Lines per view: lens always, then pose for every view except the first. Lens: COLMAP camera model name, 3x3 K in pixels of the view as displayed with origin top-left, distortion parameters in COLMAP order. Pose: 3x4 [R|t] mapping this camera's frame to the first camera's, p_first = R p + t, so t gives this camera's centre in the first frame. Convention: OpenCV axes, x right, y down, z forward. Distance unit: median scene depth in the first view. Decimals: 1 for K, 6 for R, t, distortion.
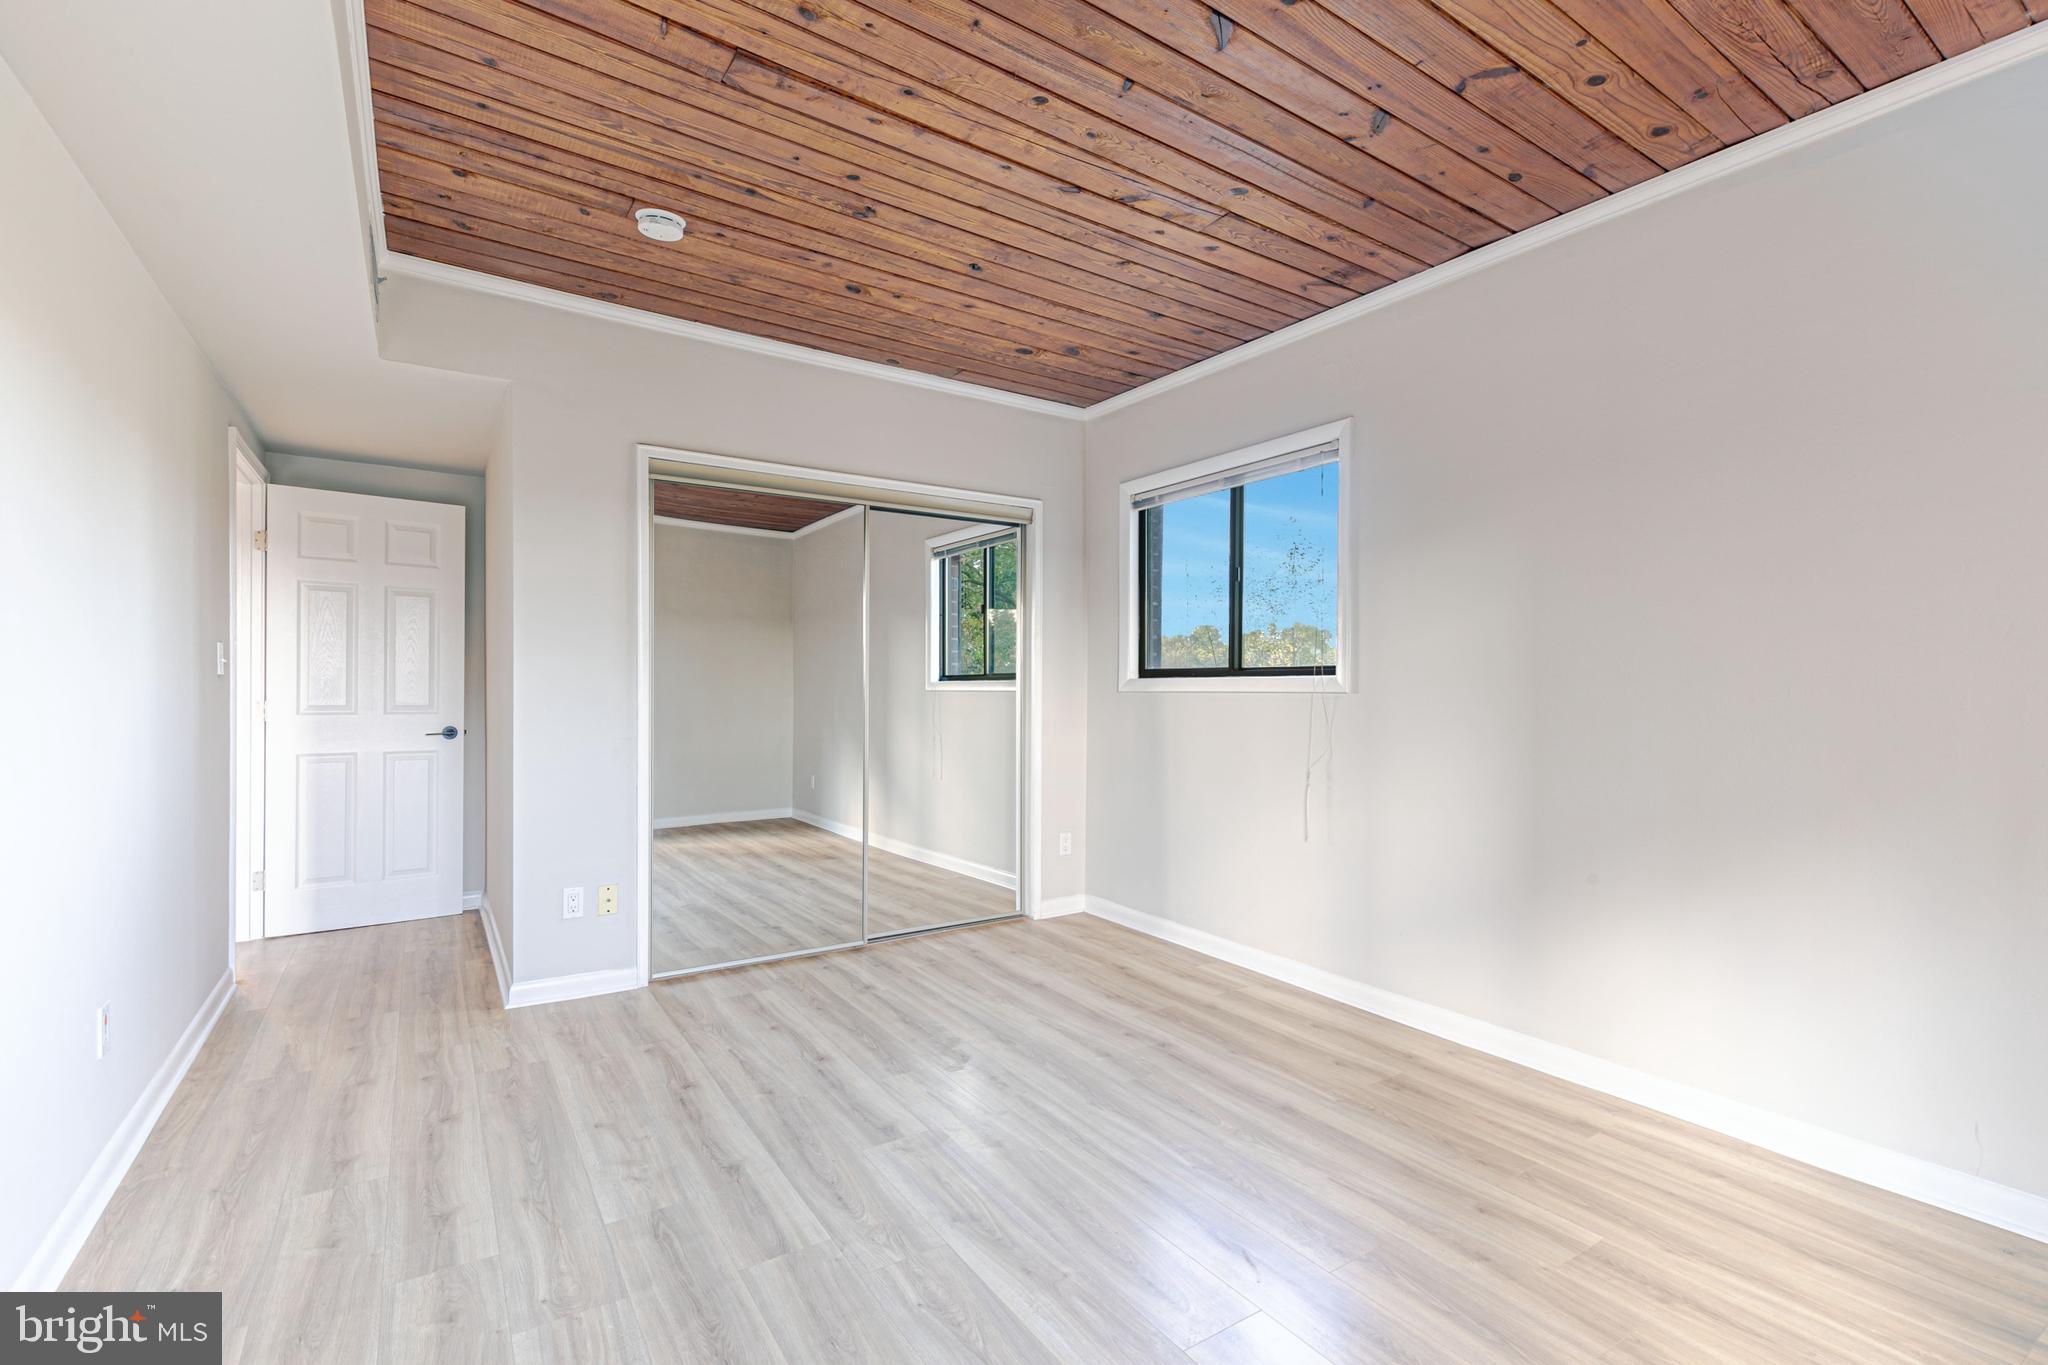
lens RADIAL K [[914.0, 0, 1031.0], [0, 914.0, 709.4], [0, 0, 1]] dist [0.007072, -0.001471]
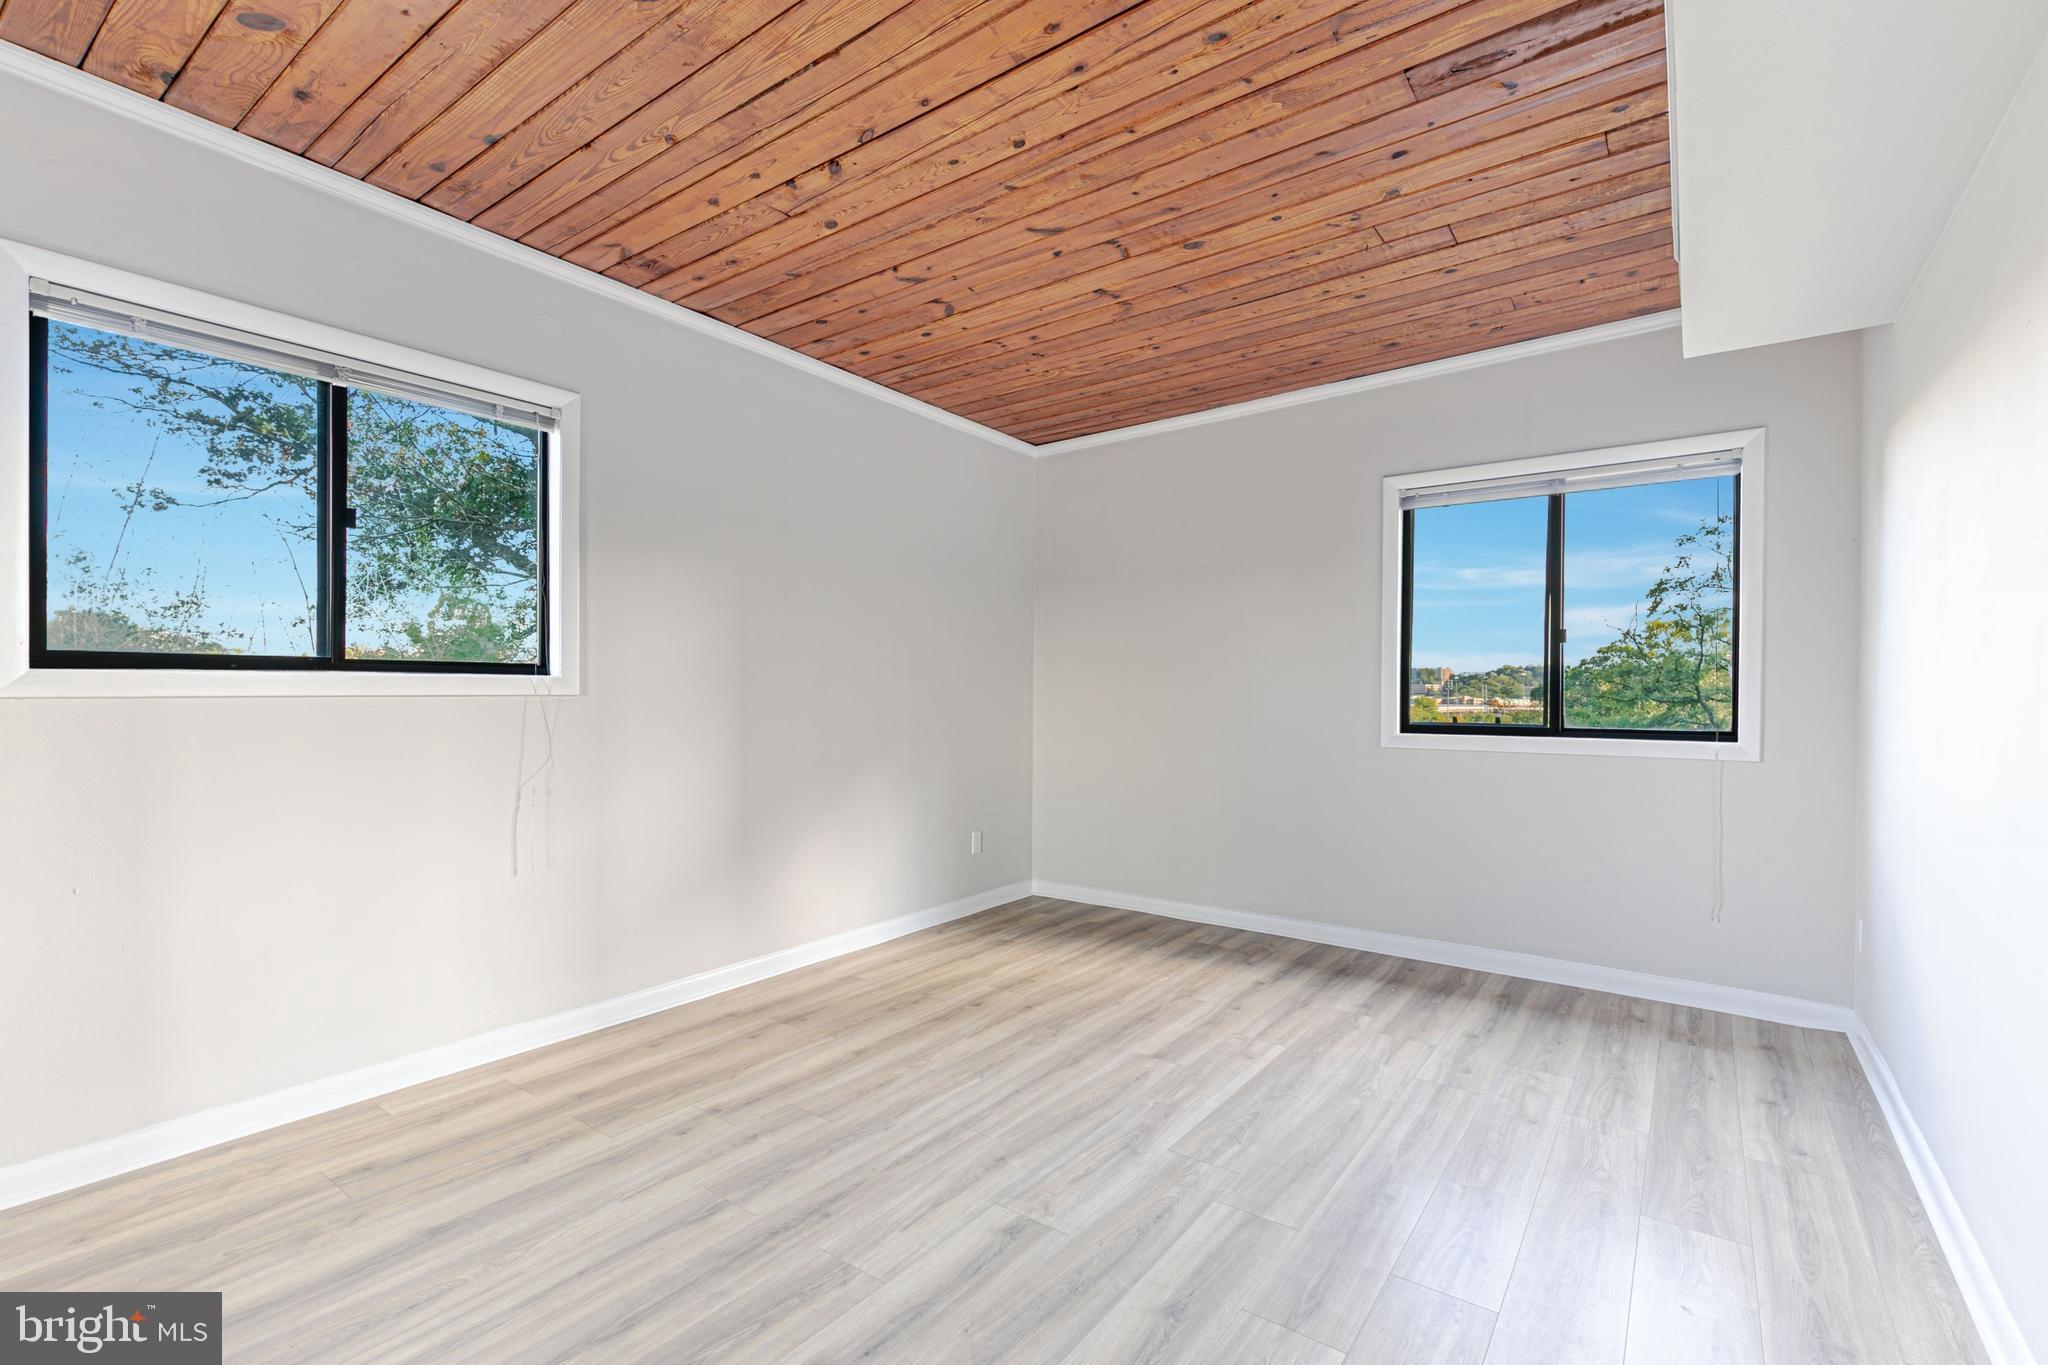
lens RADIAL K [[914.0, 0, 1003.5], [0, 914.0, 709.2], [0, 0, 1]] dist [0.007072, -0.001471]
pose [[-0.328778, -0.025161, 0.944072, -0.853197], [0.015158, 0.999376, 0.031914, -0.035103], [-0.944285, 0.024803, -0.328192, 1.172252]]
